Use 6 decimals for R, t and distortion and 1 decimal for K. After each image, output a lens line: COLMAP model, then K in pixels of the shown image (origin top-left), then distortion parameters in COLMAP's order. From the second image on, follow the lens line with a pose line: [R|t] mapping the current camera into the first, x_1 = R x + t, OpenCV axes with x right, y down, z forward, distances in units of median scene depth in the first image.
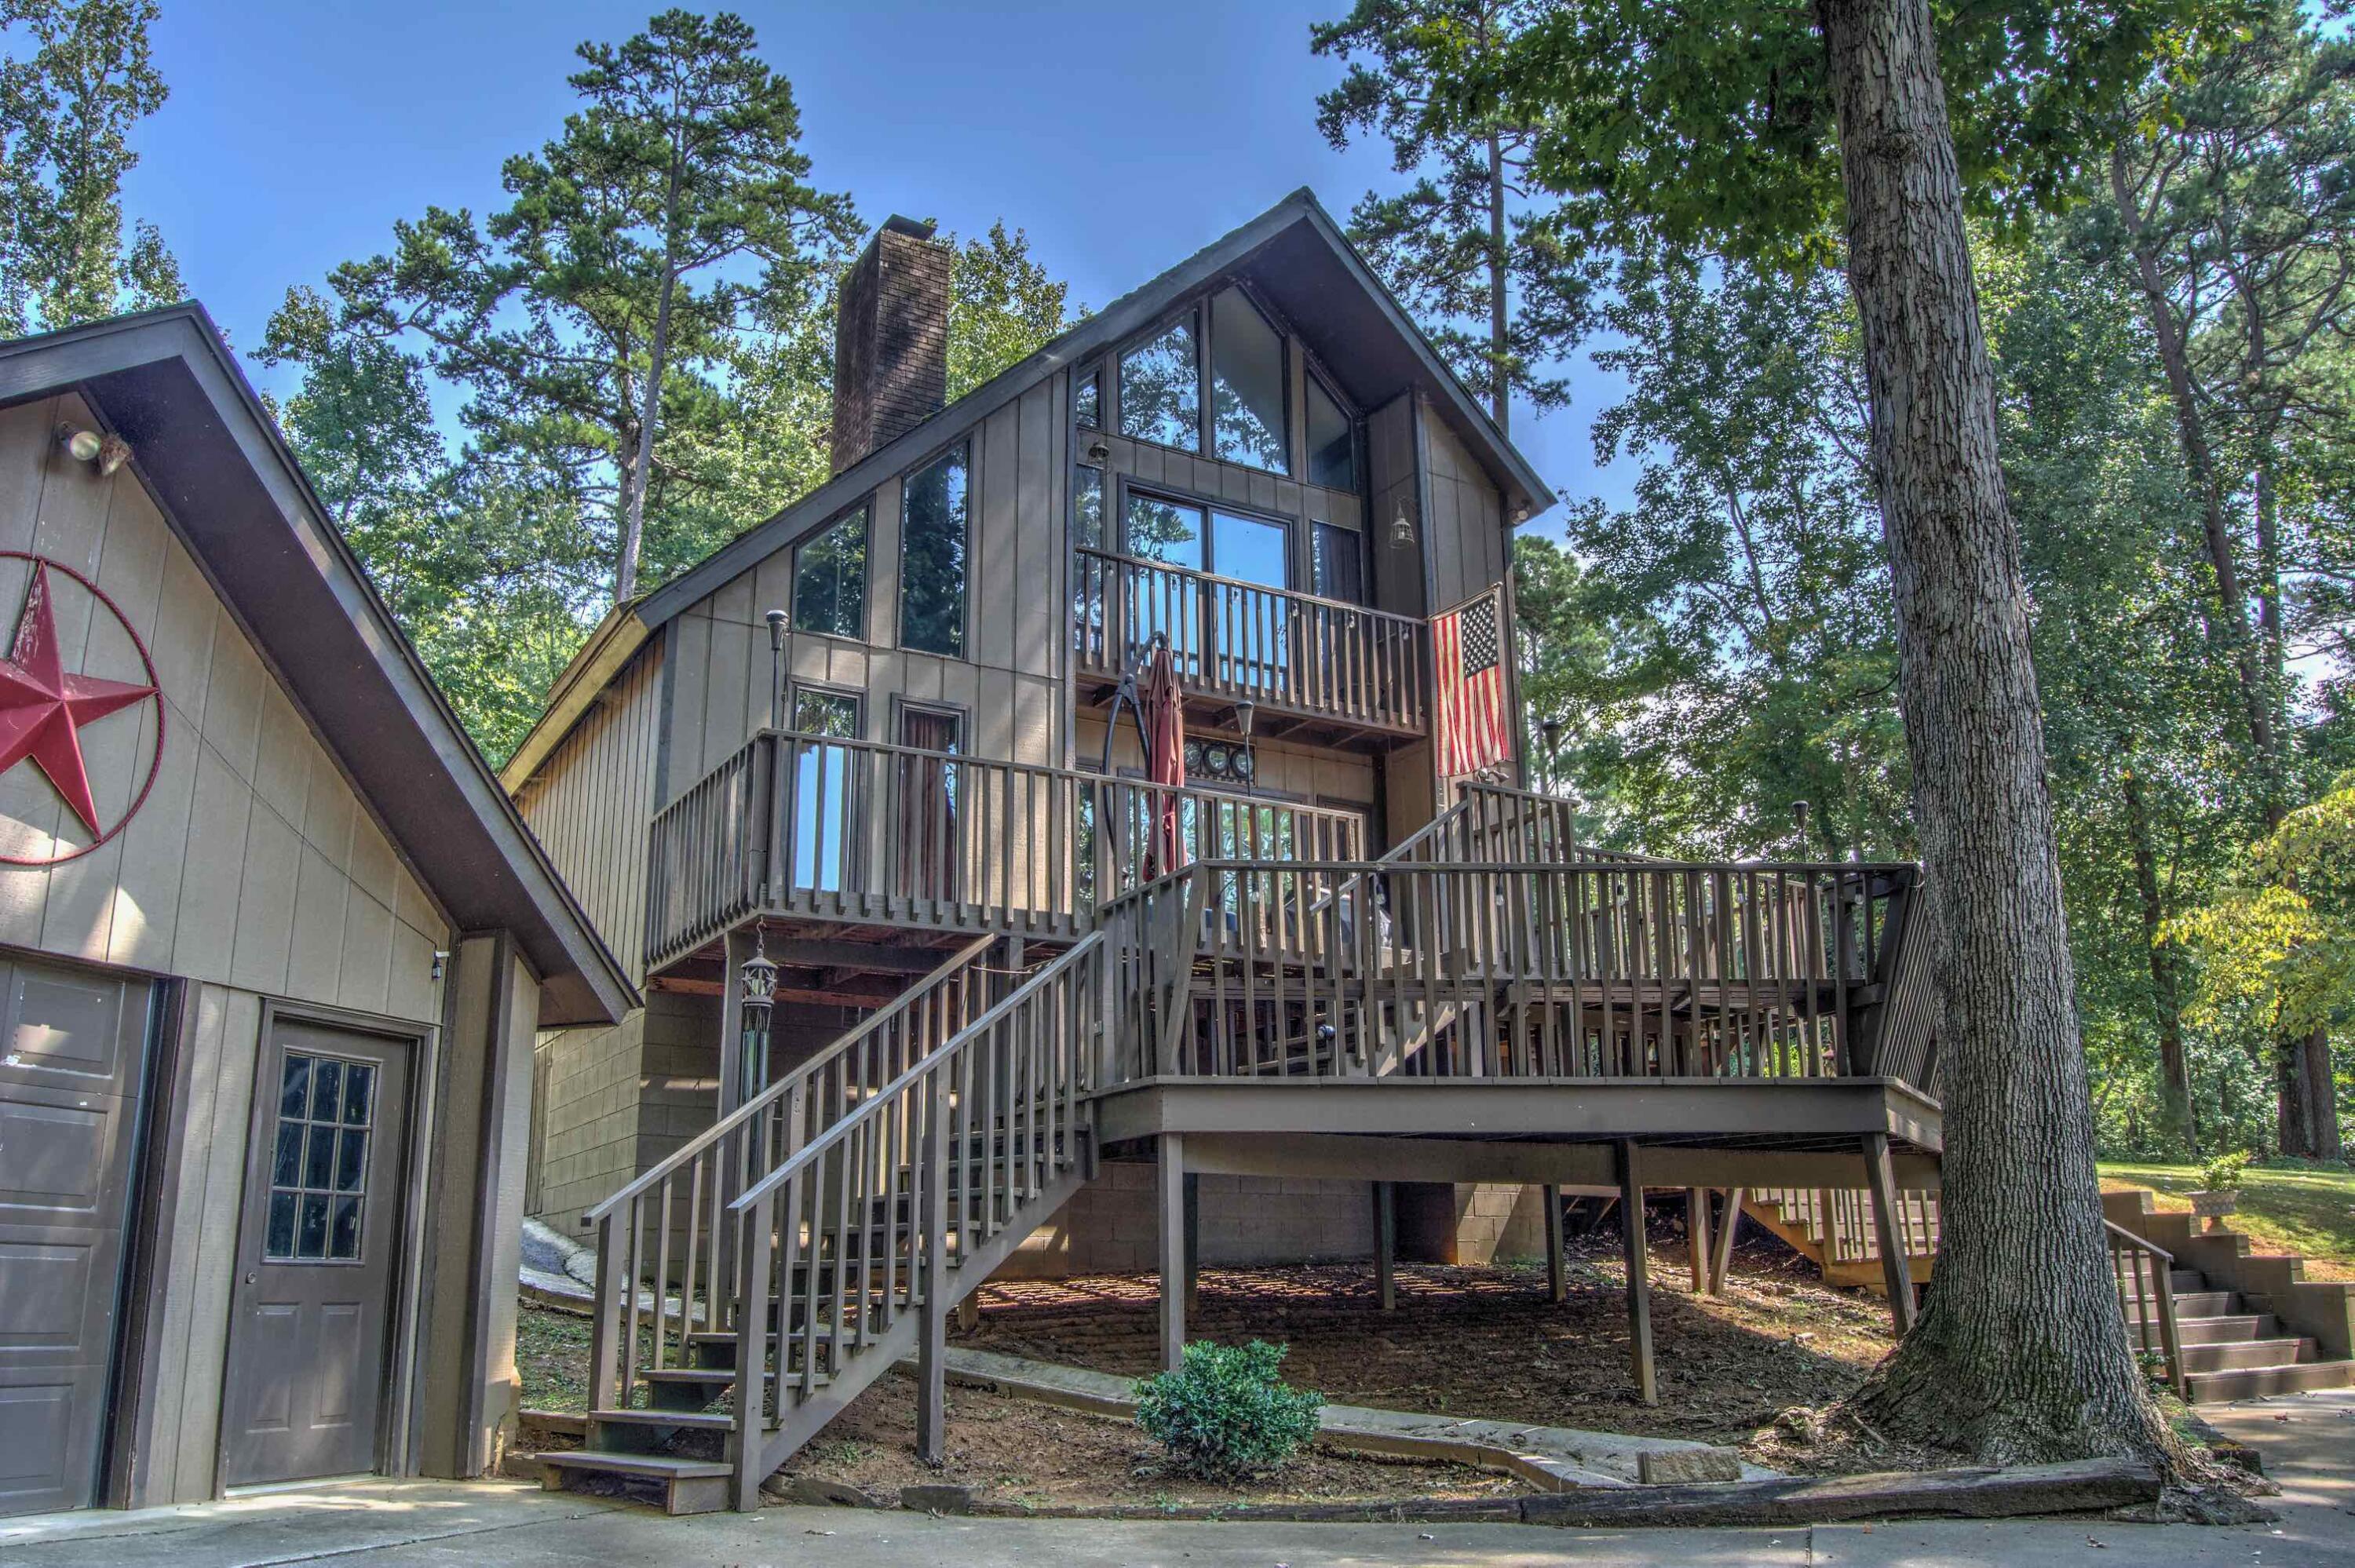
lens RADIAL K [[1928.9, 0, 1177.5], [0, 1928.9, 784.0], [0, 0, 1]] dist [-0.010284, -0.002204]
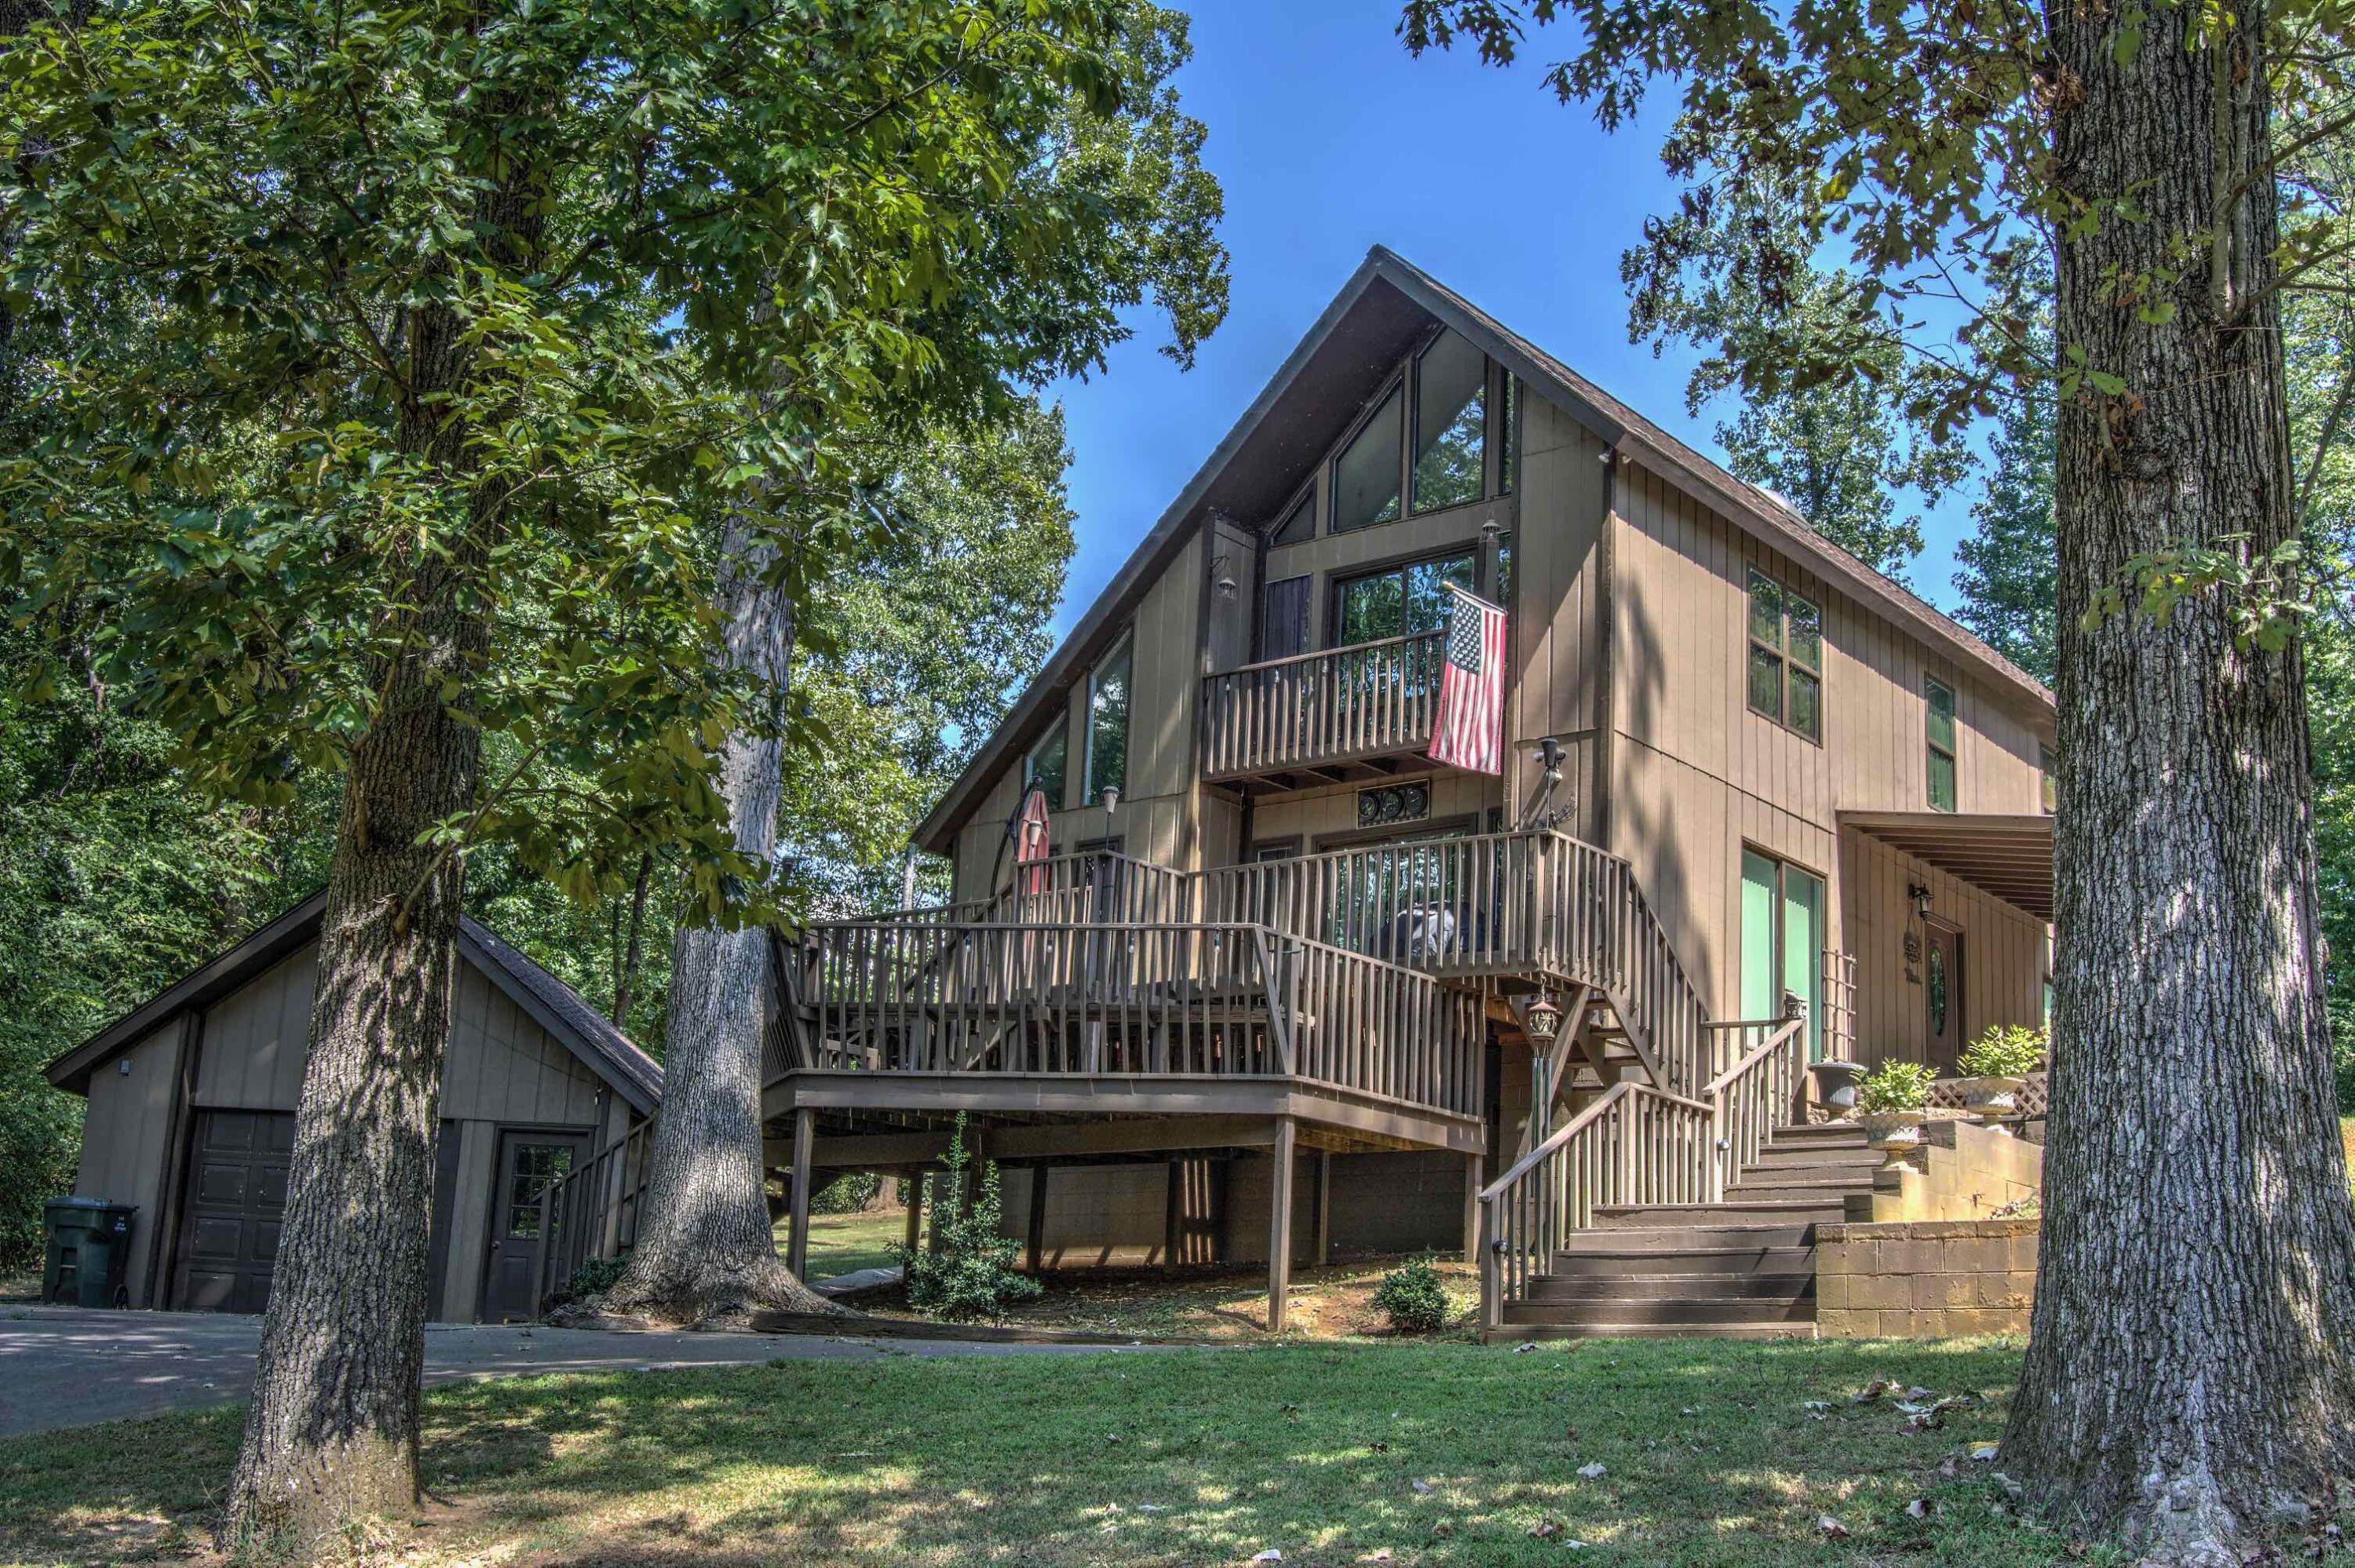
lens RADIAL K [[2692.6, 0, 1177.5], [0, 2692.6, 784.0], [0, 0, 1]] dist [-0.020044, -0.012358]
pose [[0.396133, -0.219875, -0.891478, 1.850186], [0.207190, 0.967269, -0.146503, 0.237932], [0.894512, -0.126671, 0.428723, 0.283146]]
